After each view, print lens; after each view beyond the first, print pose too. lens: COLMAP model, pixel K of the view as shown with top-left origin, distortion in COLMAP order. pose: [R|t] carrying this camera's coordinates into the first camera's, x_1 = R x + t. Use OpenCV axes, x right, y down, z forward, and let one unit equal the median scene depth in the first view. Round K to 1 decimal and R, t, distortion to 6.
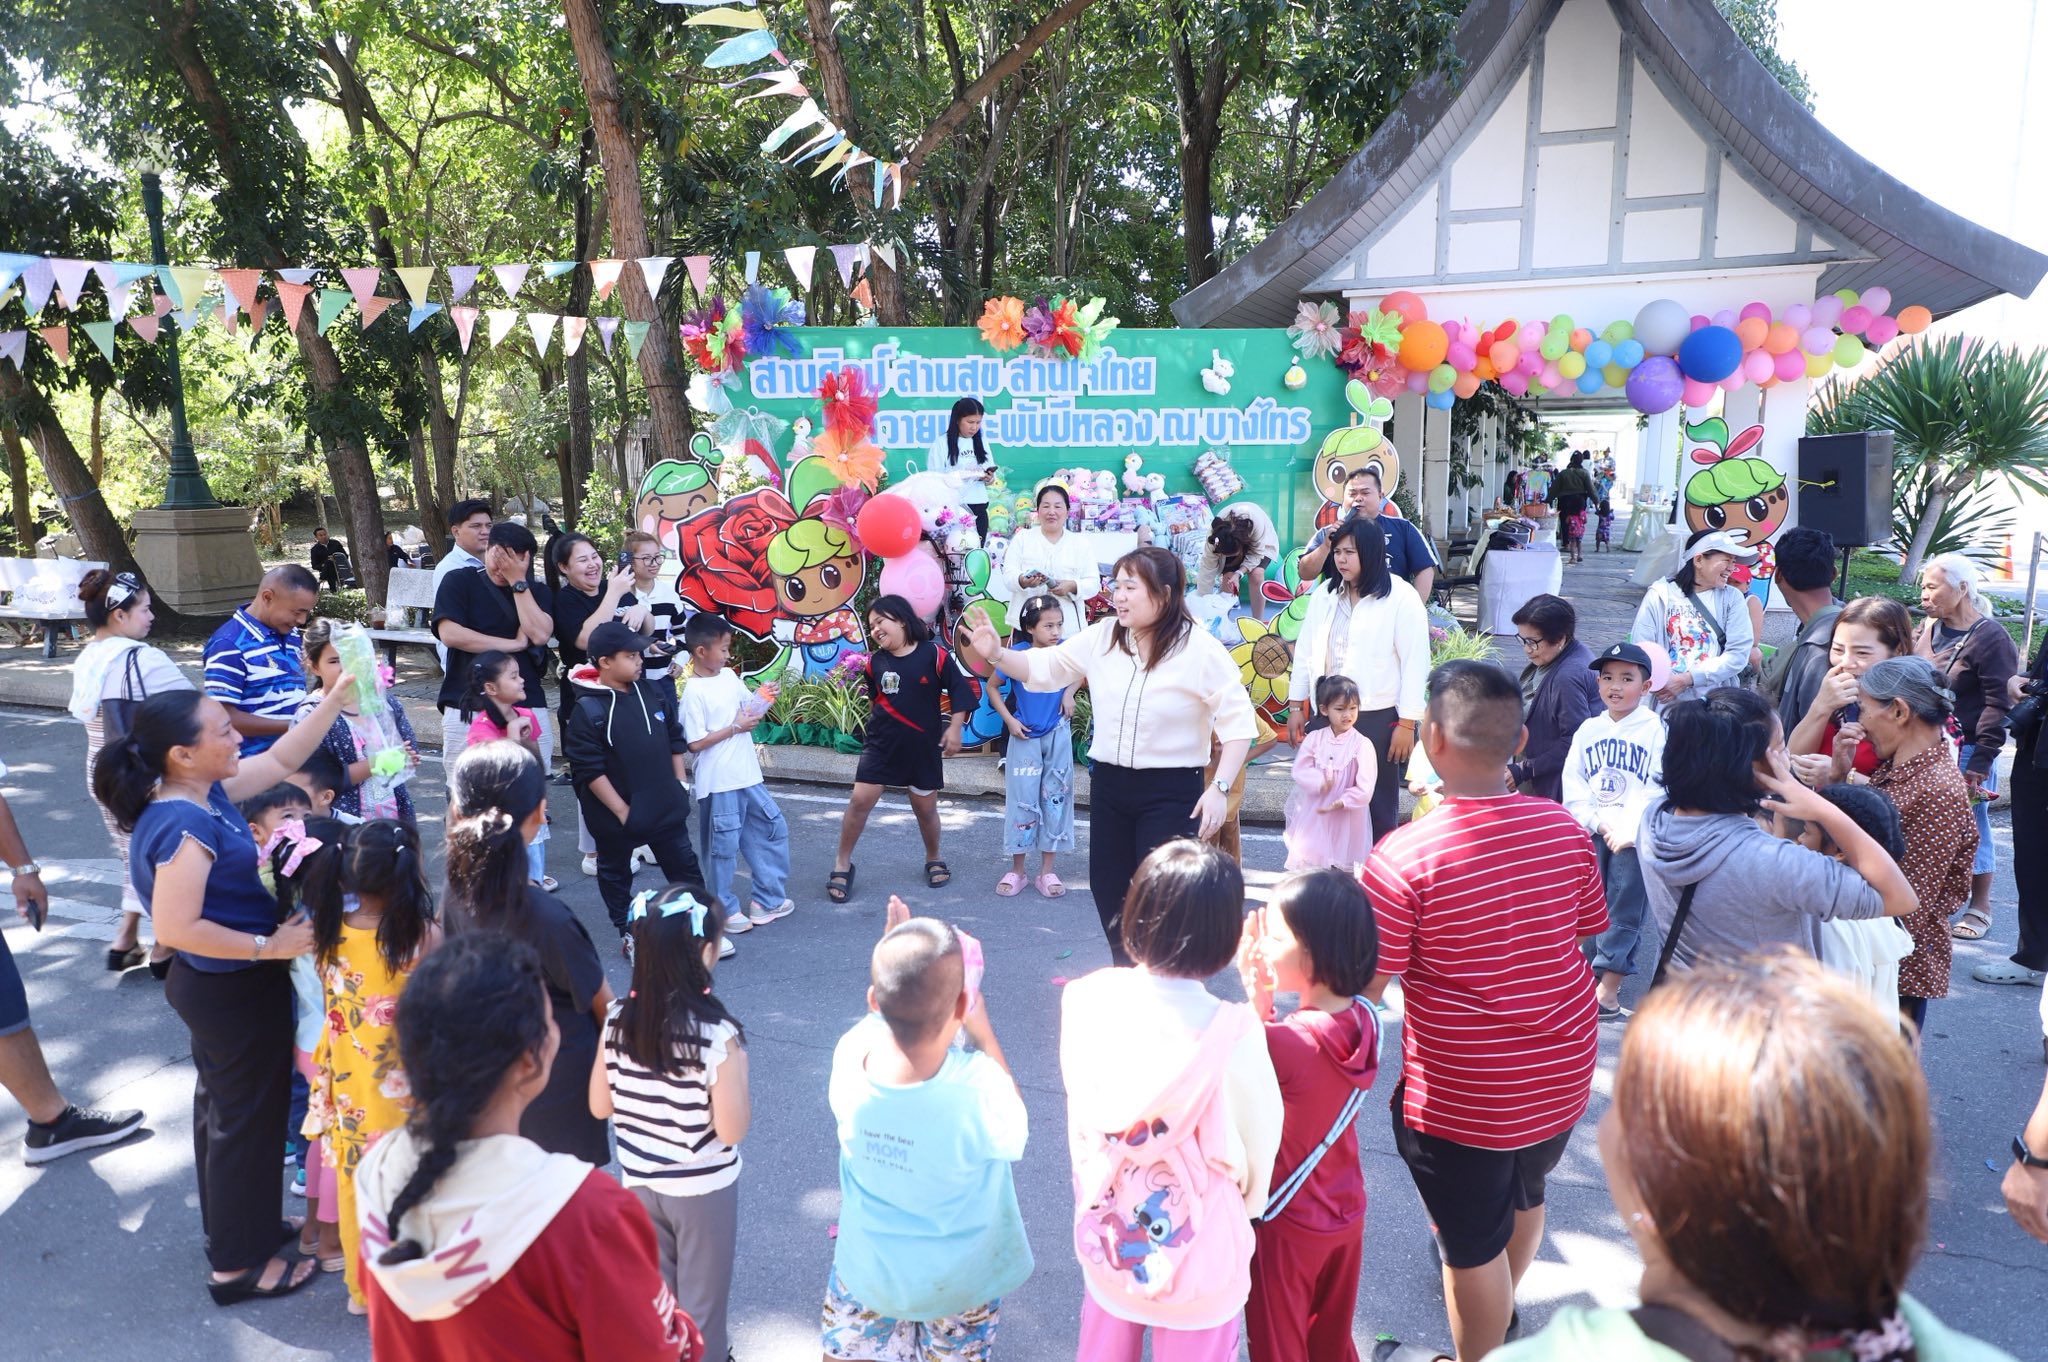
lens RADIAL K [[1373.6, 0, 1038.7], [0, 1373.6, 690.9], [0, 0, 1]] dist [-0.011638, -0.002506]
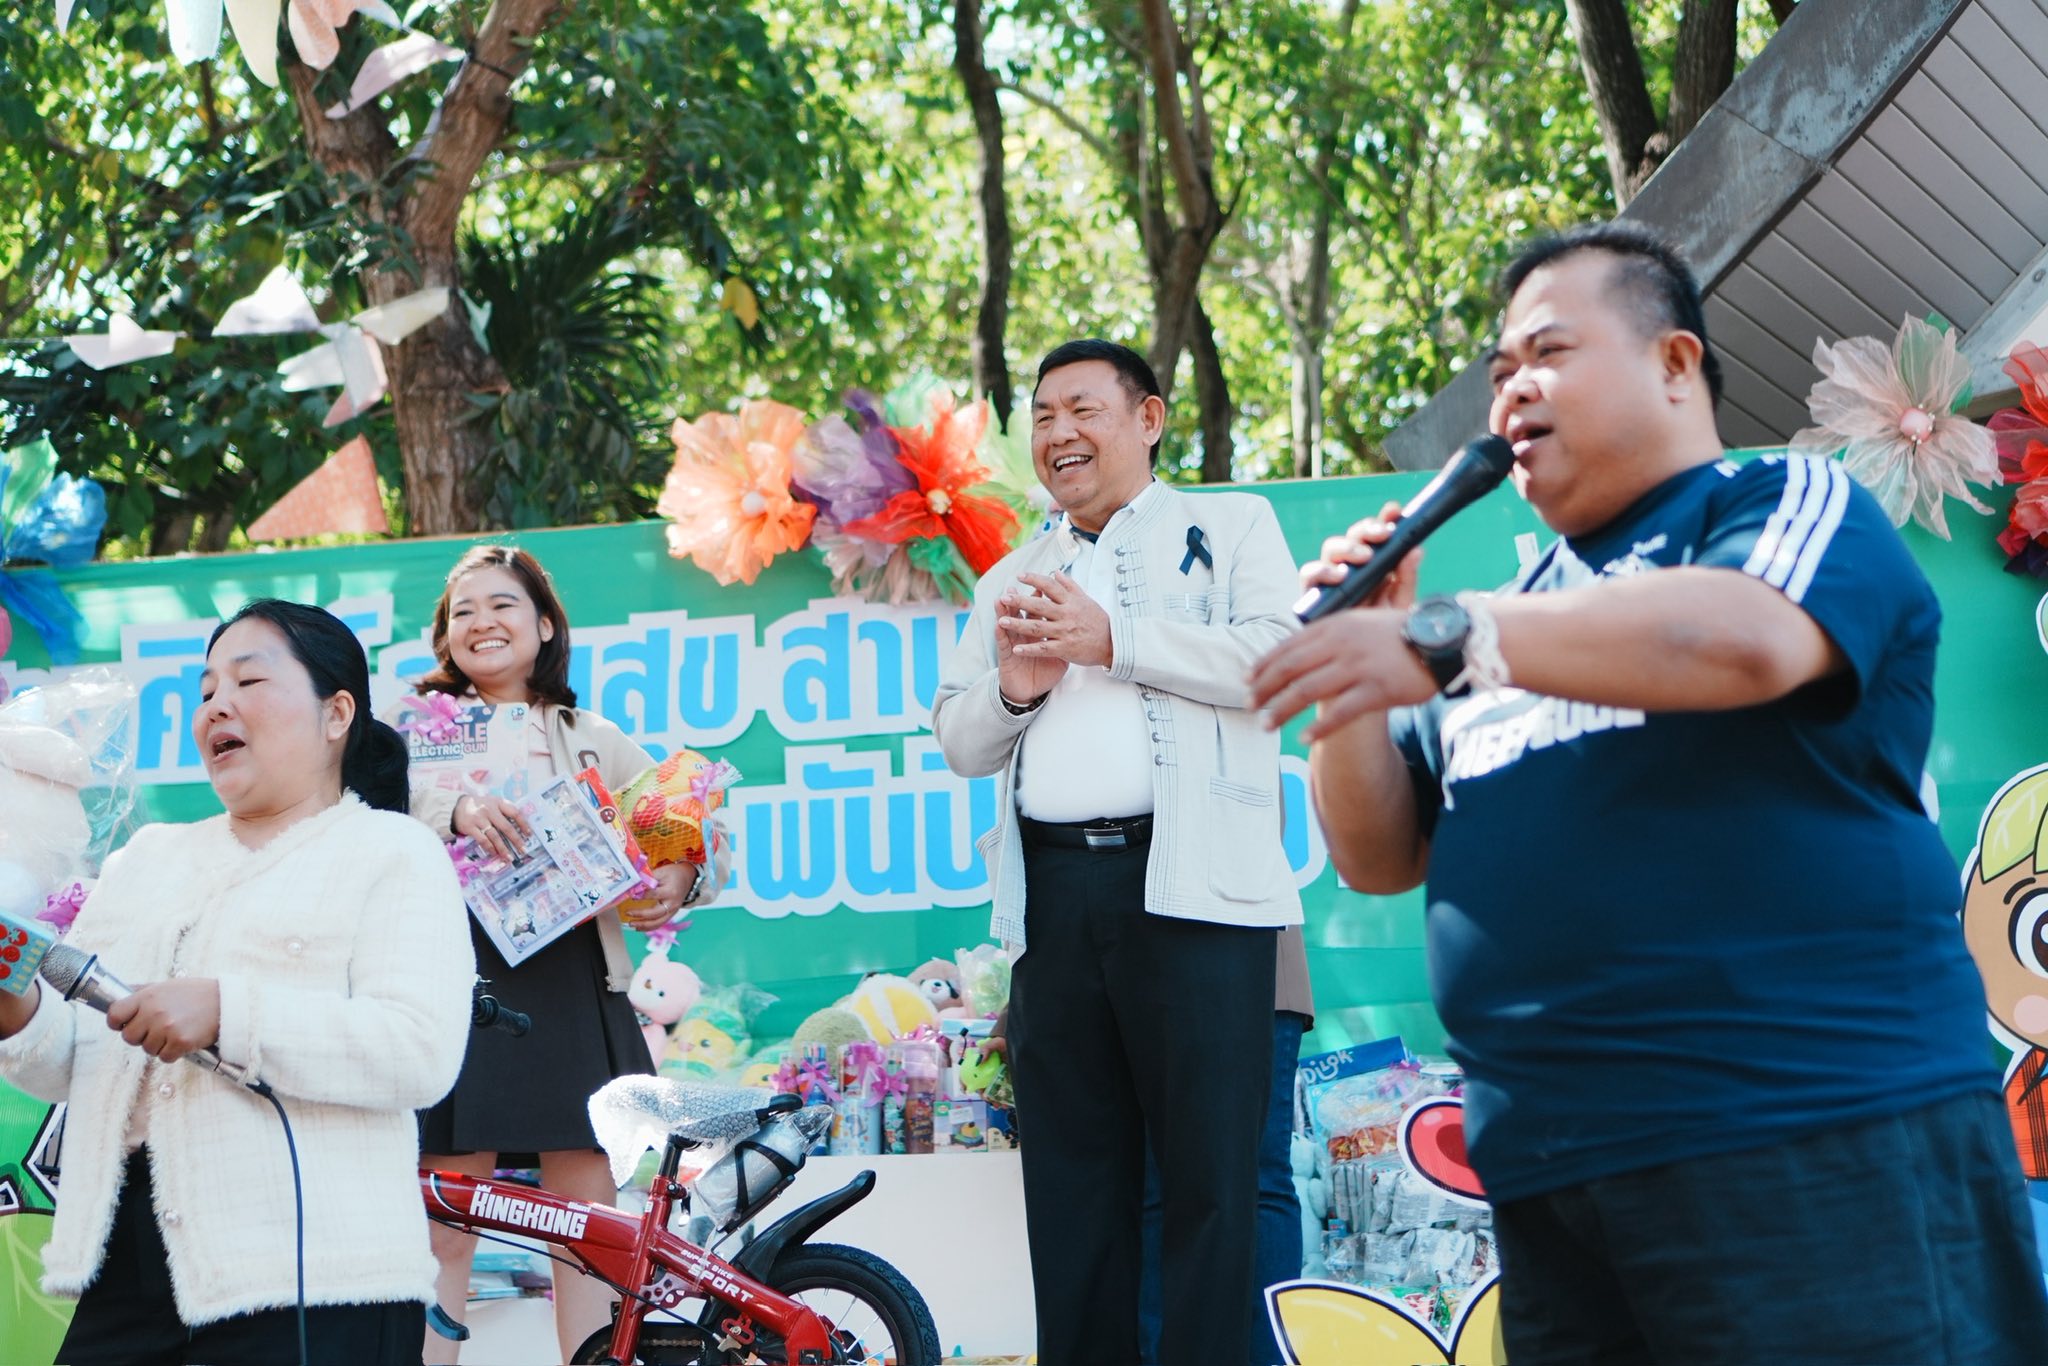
lens RADIAL K [[3120.0, 0, 1031.6], [0, 3120.0, 629.2], [0, 0, 1]] dist [0.002592, 0.000000]
pose [[0.970143, -0.092259, -0.224303, 0.174266], [-0.020109, 0.891044, -0.453472, 0.051695], [0.241700, 0.444443, 0.862584, 0.459461]]
